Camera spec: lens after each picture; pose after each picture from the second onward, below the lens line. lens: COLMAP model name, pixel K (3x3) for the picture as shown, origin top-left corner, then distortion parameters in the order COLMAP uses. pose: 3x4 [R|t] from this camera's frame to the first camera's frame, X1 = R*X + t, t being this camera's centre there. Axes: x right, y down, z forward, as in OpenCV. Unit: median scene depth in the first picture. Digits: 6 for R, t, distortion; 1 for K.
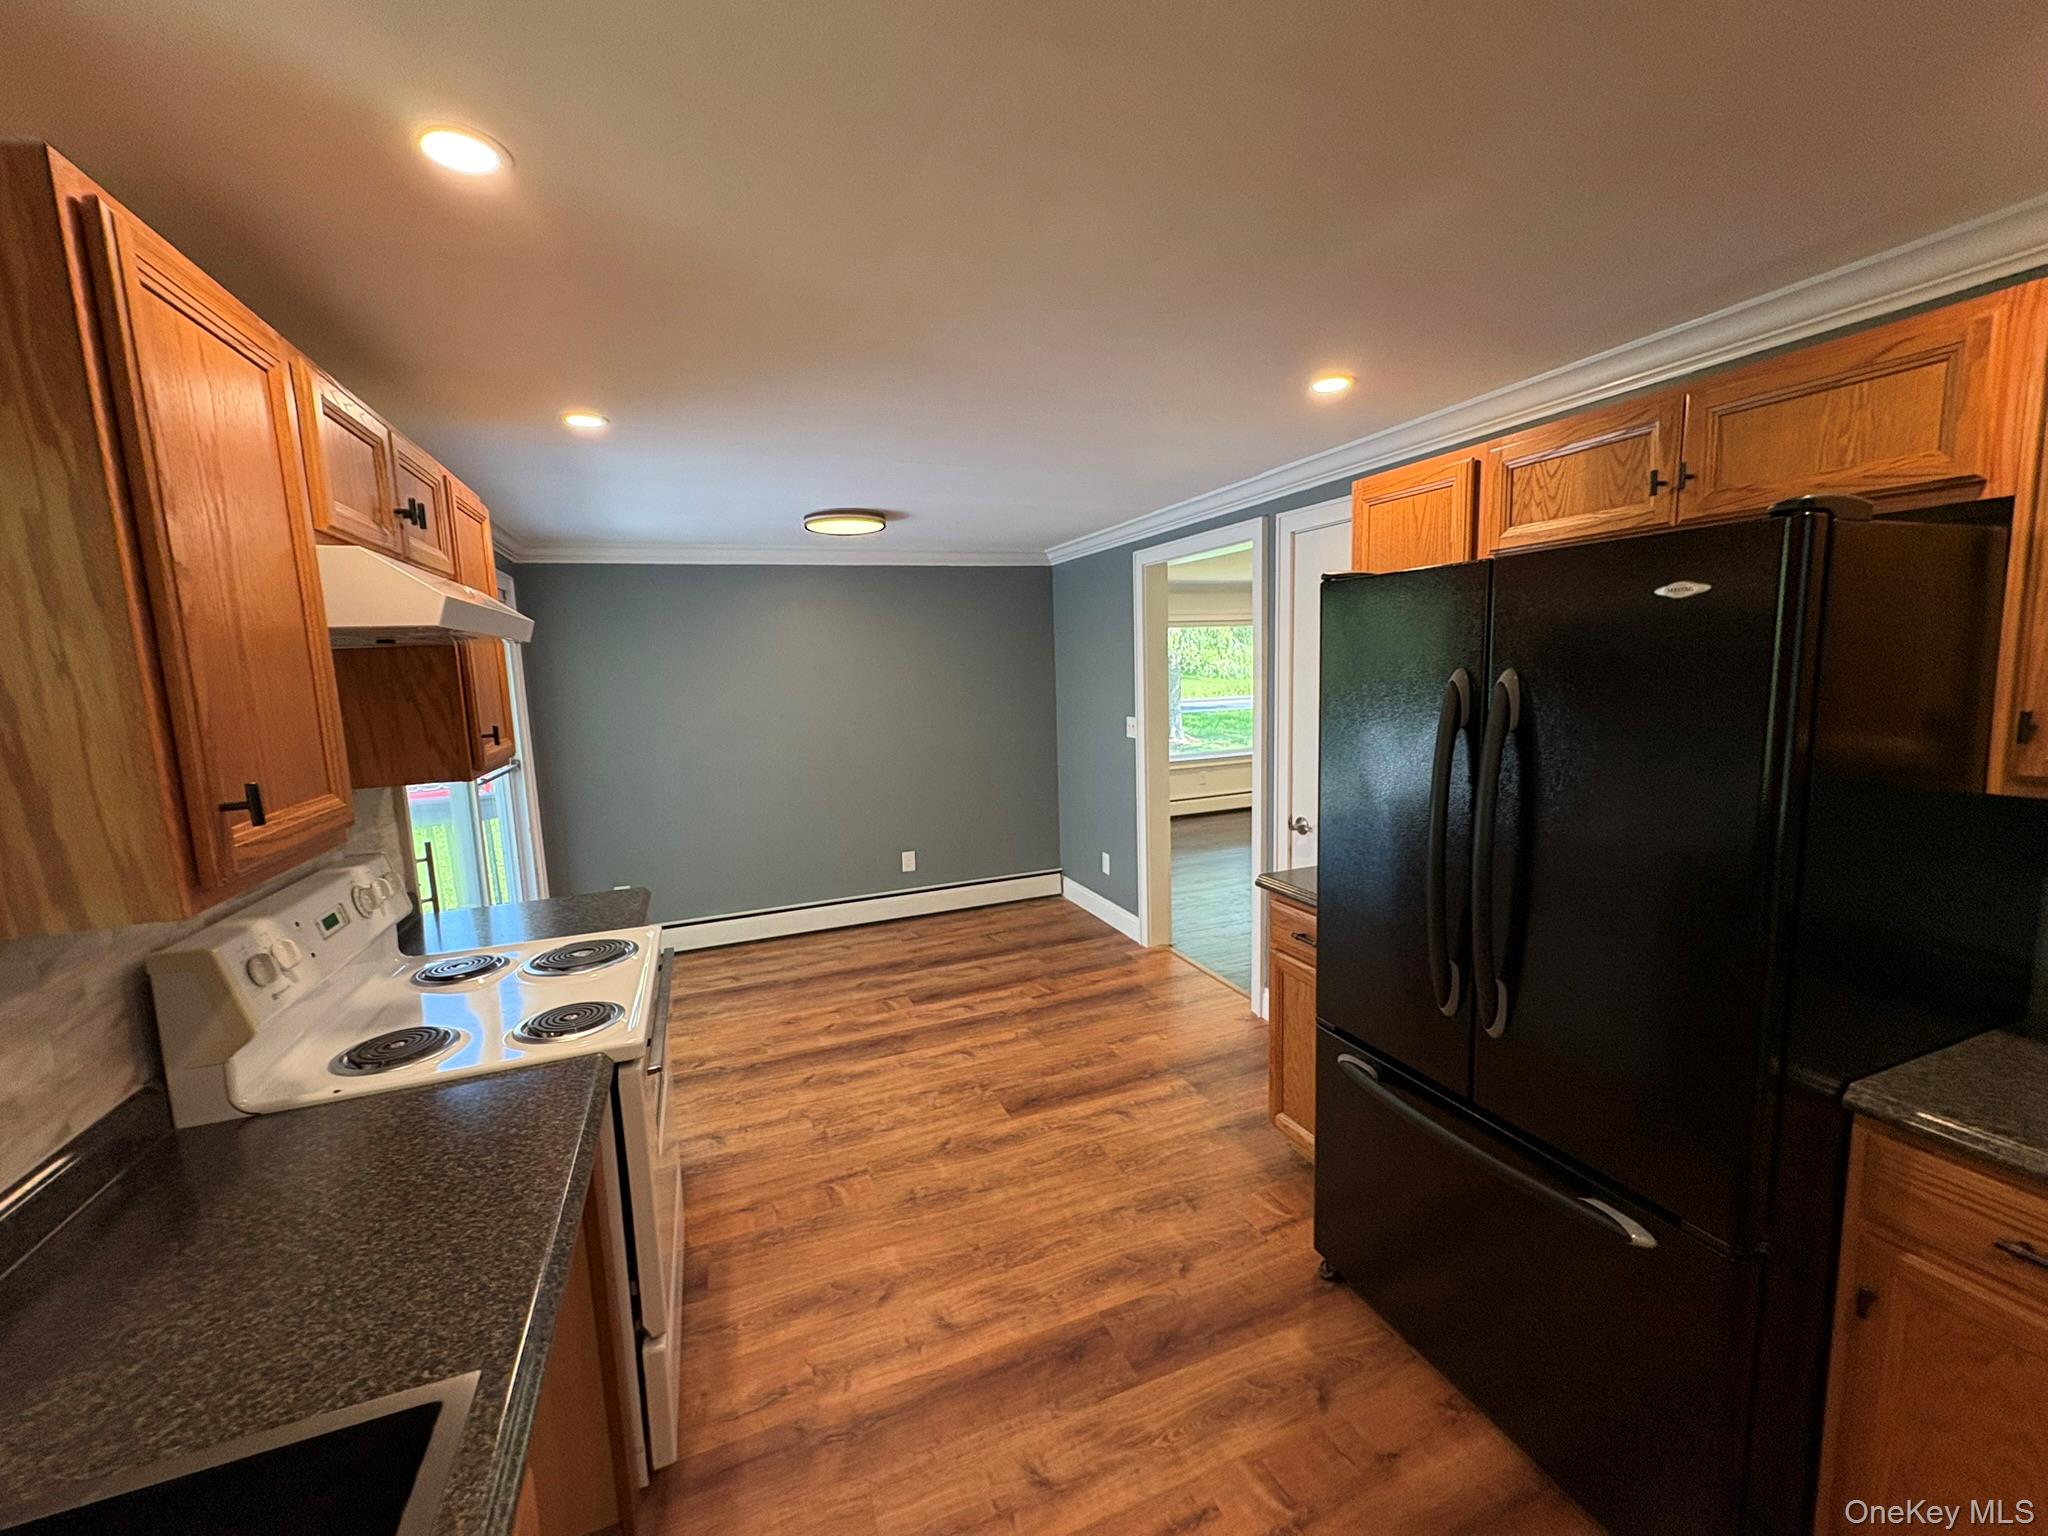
lens RADIAL K [[818.7, 0, 1028.7], [0, 818.7, 769.2], [0, 0, 1]] dist [-0.001307, 0.000033]
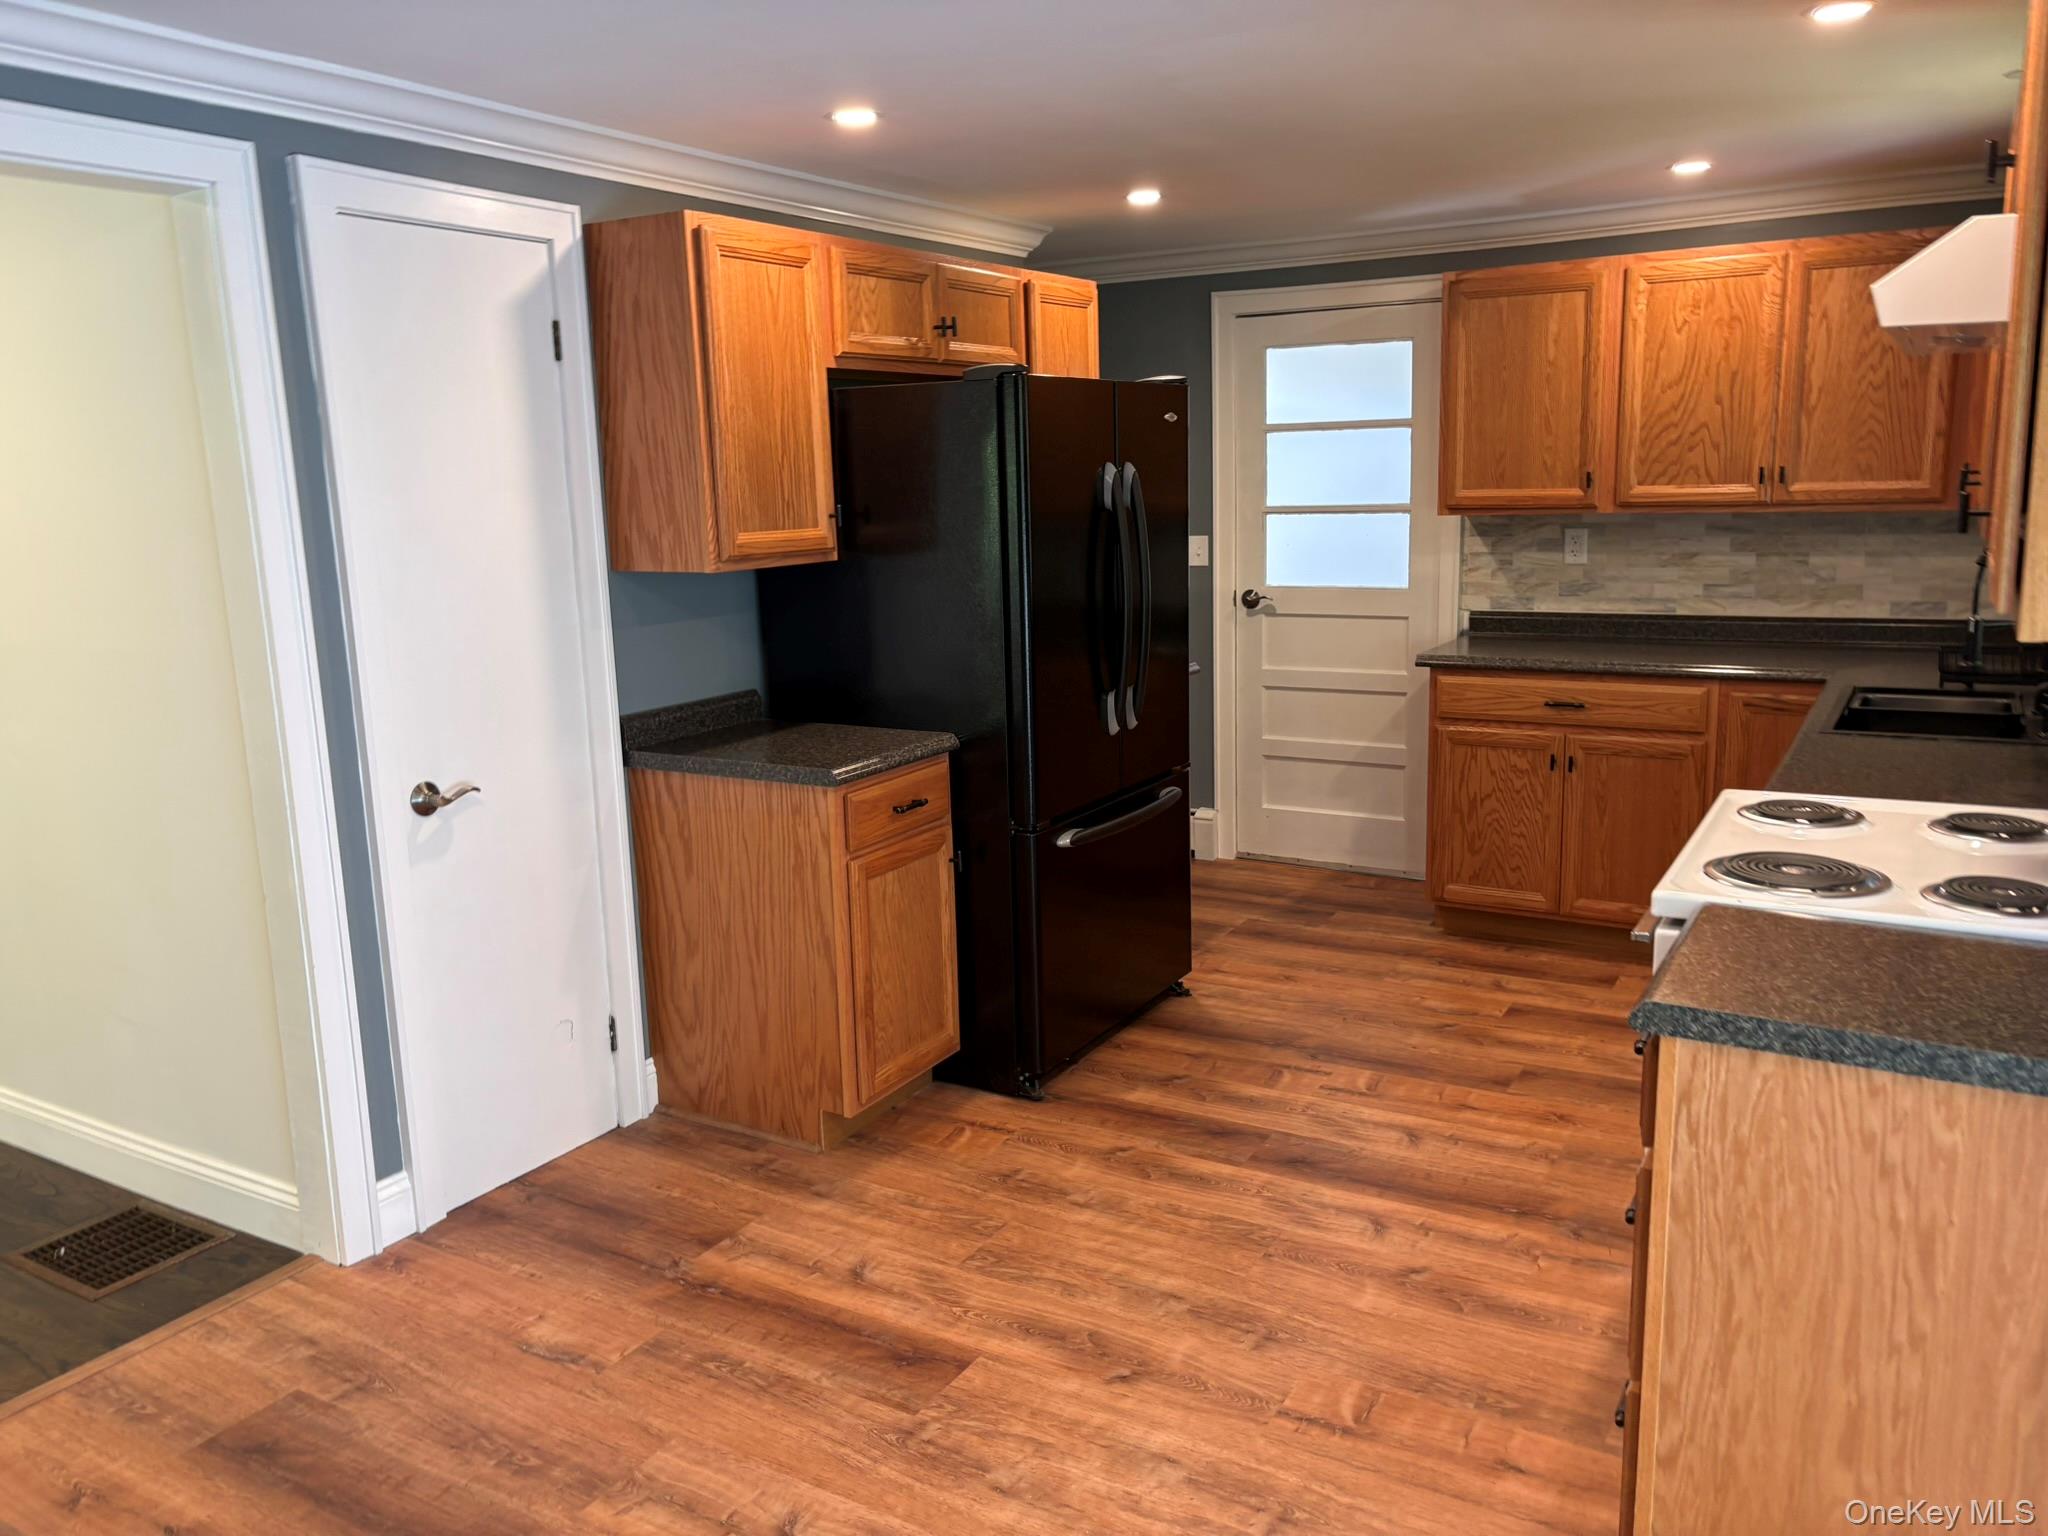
lens RADIAL K [[1551.4, 0, 1014.4], [0, 1551.4, 776.8], [0, 0, 1]] dist [0.037441, -0.042620]
pose [[-0.603803, -0.105222, 0.790158, -0.933050], [0.151874, 0.957907, 0.243616, -0.179026], [-0.782532, 0.267101, -0.562407, 1.766948]]
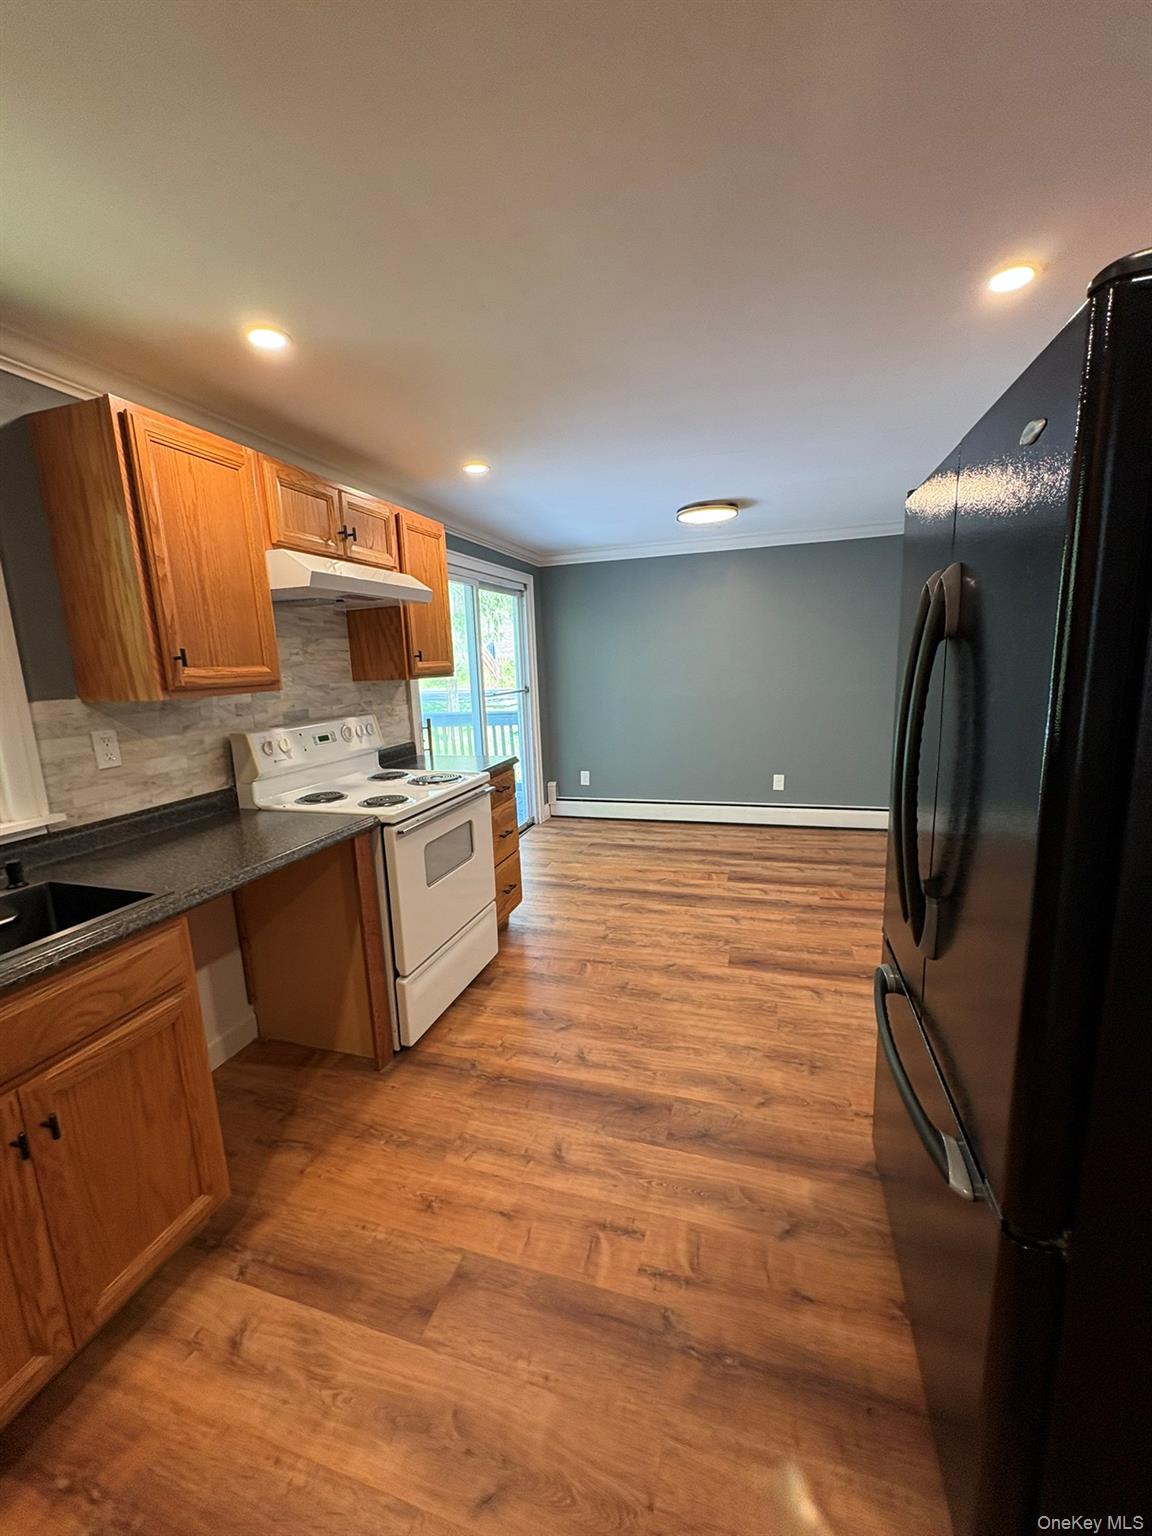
lens RADIAL K [[614.0, 0, 575.4], [0, 614.0, 770.7], [0, 0, 1]] dist [-0.001307, 0.000033]
pose [[0.776703, 0.121158, -0.618105, 0.440473], [-0.072526, 0.992001, 0.103312, 0.041421], [0.625678, -0.035414, 0.779277, 0.121102]]
